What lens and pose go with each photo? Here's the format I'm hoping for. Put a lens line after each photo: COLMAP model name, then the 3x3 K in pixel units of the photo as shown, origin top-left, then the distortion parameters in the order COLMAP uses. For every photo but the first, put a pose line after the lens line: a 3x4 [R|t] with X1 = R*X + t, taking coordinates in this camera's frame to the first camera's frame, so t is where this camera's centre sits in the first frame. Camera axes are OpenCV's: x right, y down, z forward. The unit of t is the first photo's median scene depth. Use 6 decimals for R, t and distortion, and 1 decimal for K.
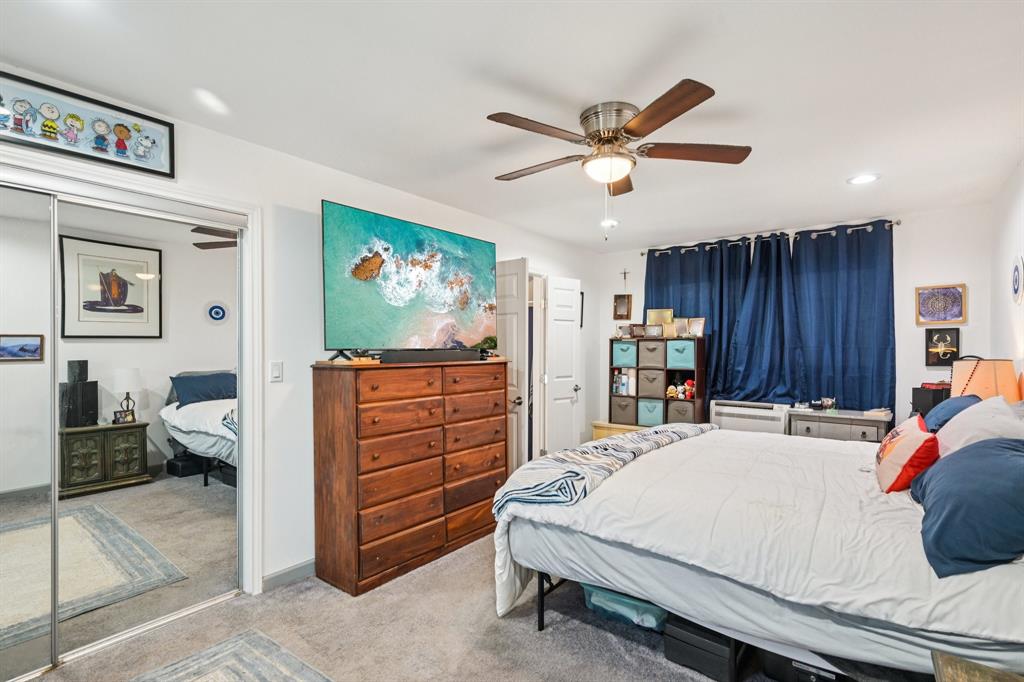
lens RADIAL K [[484.9, 0, 513.2], [0, 484.9, 347.4], [0, 0, 1]] dist [-0.000821, -0.000643]
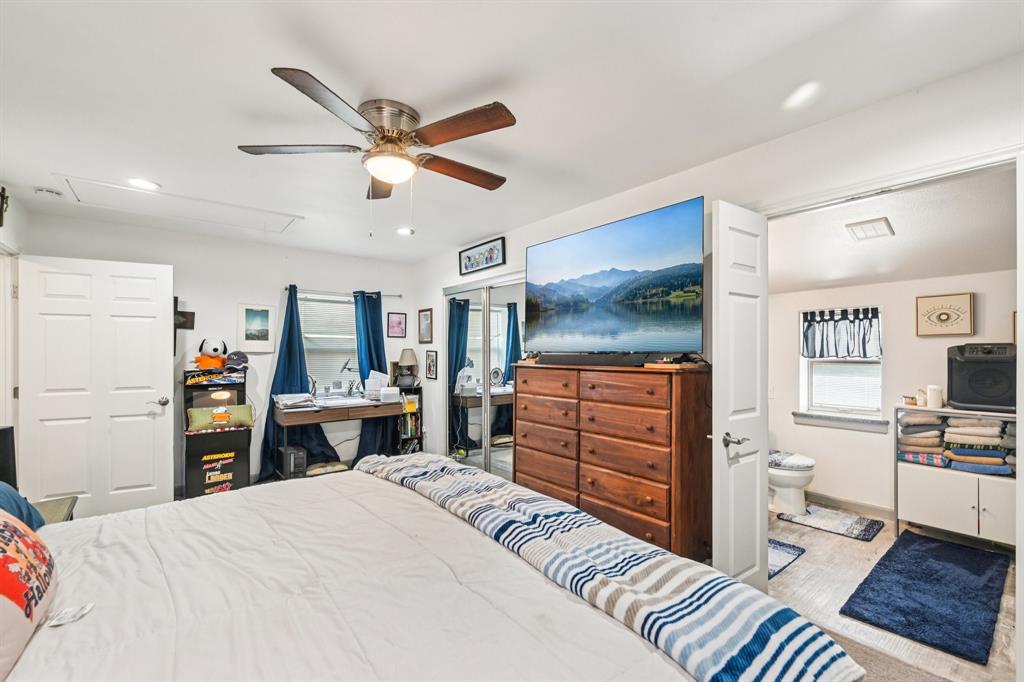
lens RADIAL K [[430.4, 0, 513.9], [0, 430.4, 353.5], [0, 0, 1]] dist [-0.000825, -0.000362]
pose [[-0.220838, -0.001109, -0.975310, 0.718345], [-0.004735, 0.999989, -0.000065, 0.006569], [0.975299, 0.004604, -0.220840, 1.051566]]
